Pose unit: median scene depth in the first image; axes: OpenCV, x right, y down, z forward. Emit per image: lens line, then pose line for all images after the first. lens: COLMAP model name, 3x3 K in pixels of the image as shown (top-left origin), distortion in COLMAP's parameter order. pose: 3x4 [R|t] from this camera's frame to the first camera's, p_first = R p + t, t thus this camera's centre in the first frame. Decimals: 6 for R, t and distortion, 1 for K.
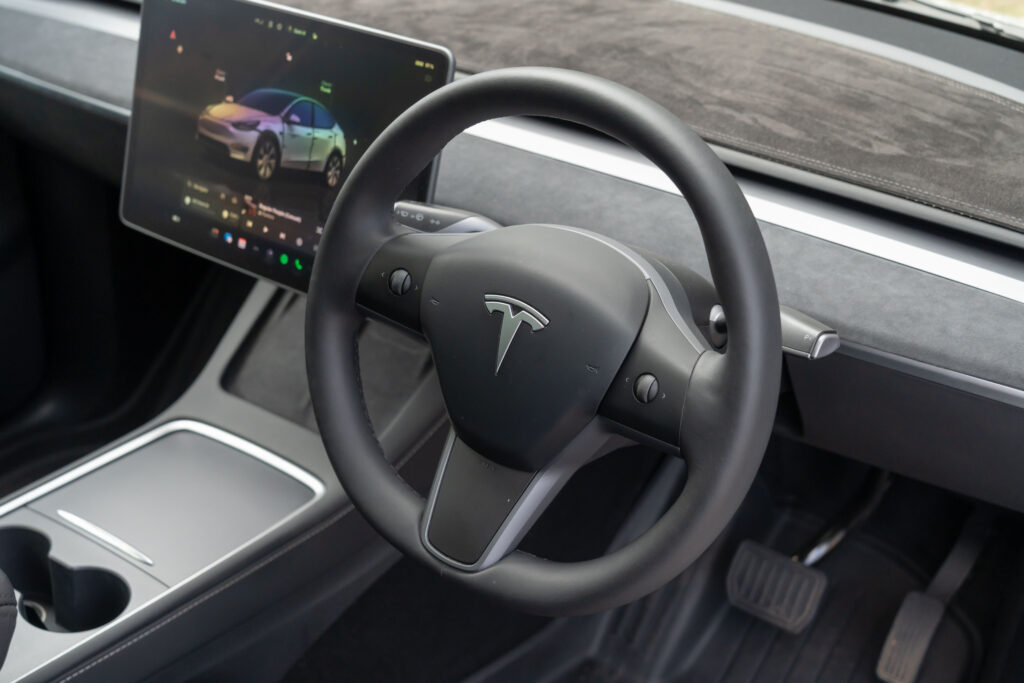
lens RADIAL K [[1386.6, 0, 537.8], [0, 1386.6, 334.2], [0, 0, 1]] dist [0.051179, 0.000000]
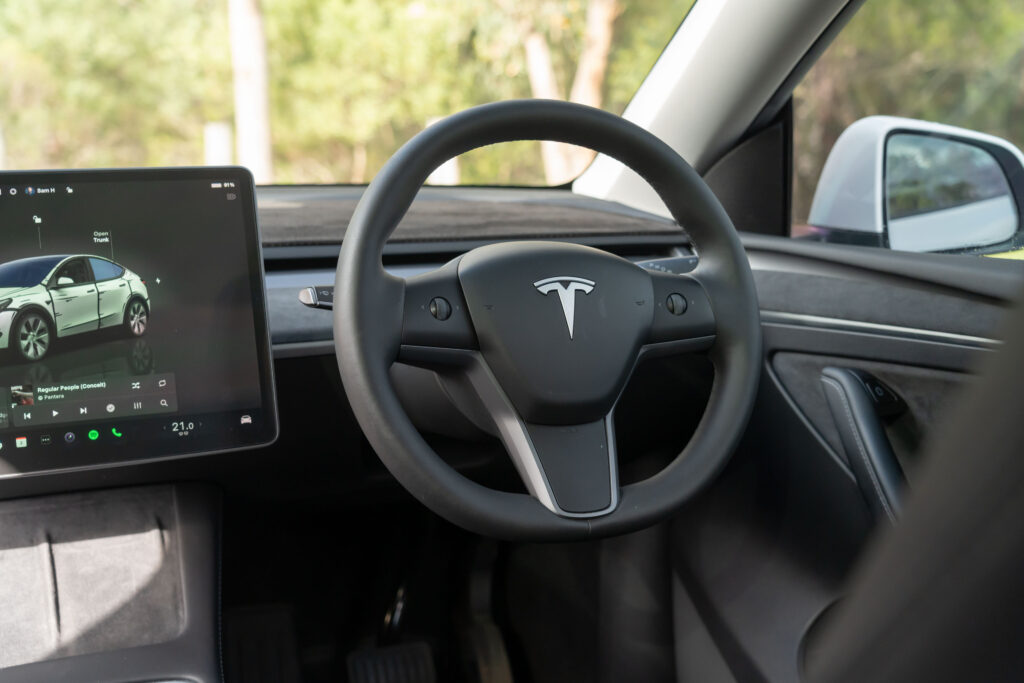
lens RADIAL K [[1293.8, 0, 523.1], [0, 1293.8, 342.8], [0, 0, 1]] dist [0.037086, 0.000000]
pose [[0.516955, -0.192986, 0.833975, -0.730525], [0.423447, 0.904357, -0.053208, 0.053933], [-0.743943, 0.380650, 0.549231, 0.318984]]
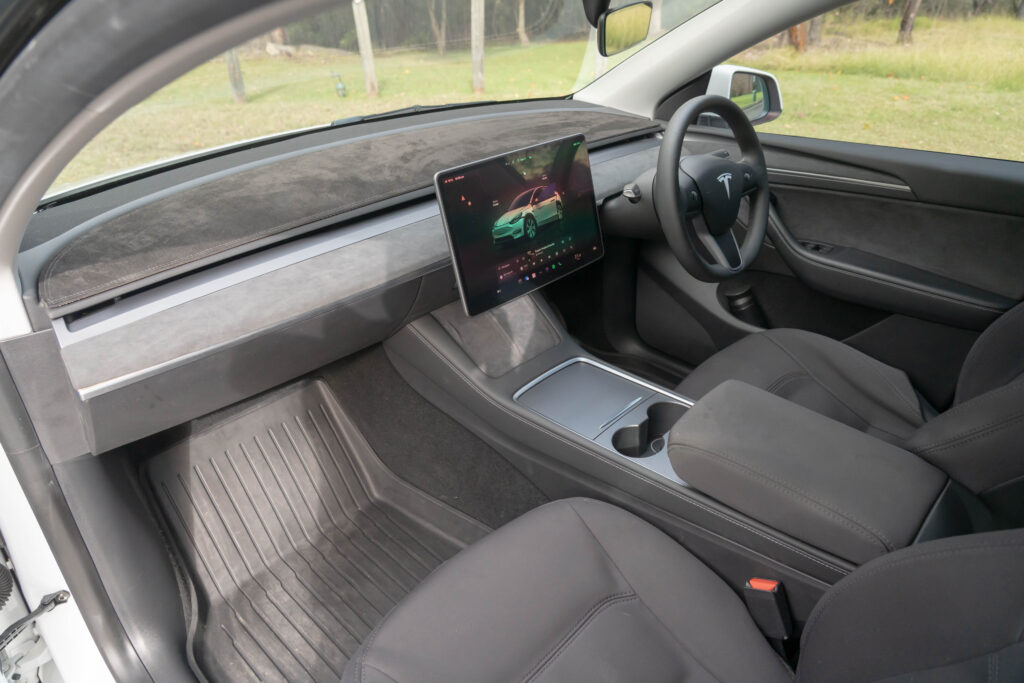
lens RADIAL K [[685.0, 0, 523.0], [0, 685.0, 346.4], [0, 0, 1]] dist [-0.028104, 0.007226]
pose [[0.132853, -0.528763, 0.838308, -1.103986], [0.474759, 0.776408, 0.414481, -0.404968], [-0.870031, 0.342929, 0.354183, 0.730920]]
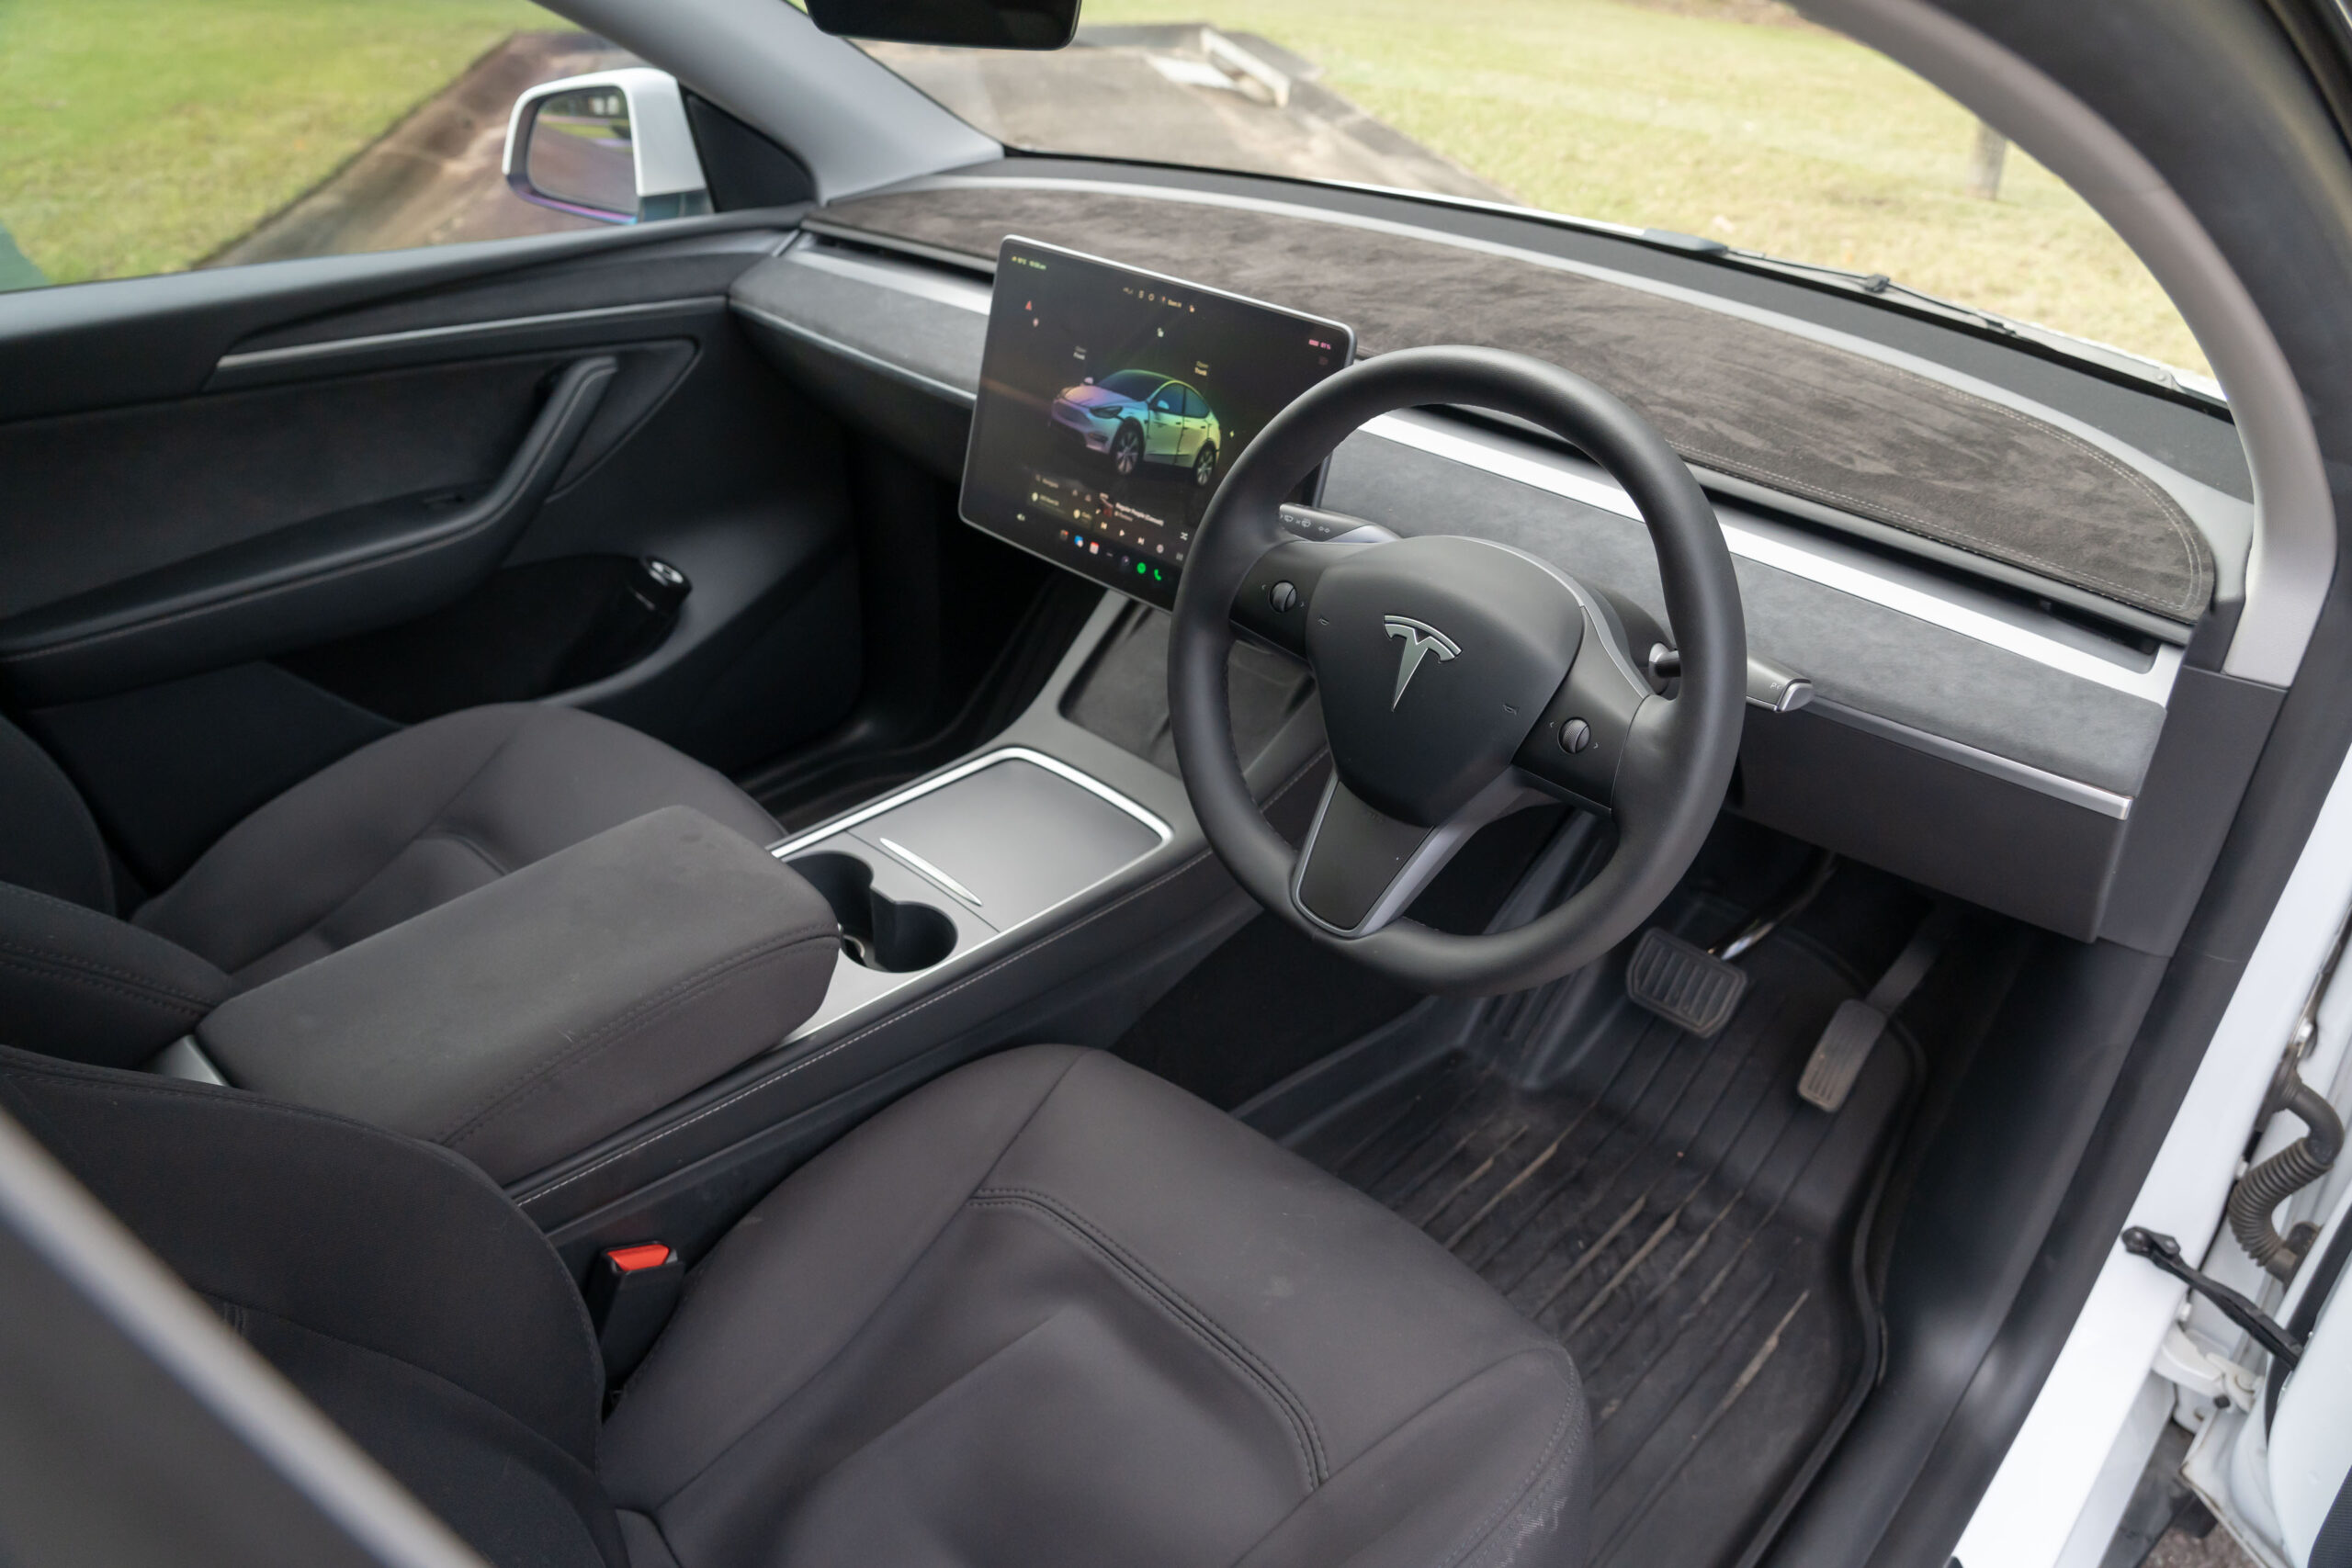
lens RADIAL K [[1573.1, 0, 1200.8], [0, 1573.1, 774.9], [0, 0, 1]] dist [-0.028104, 0.007226]
pose [[0.991593, 0.059463, -0.114920, -0.025465], [-0.052226, 0.996518, 0.064994, 0.009138], [0.118385, -0.058446, 0.991246, 0.022857]]
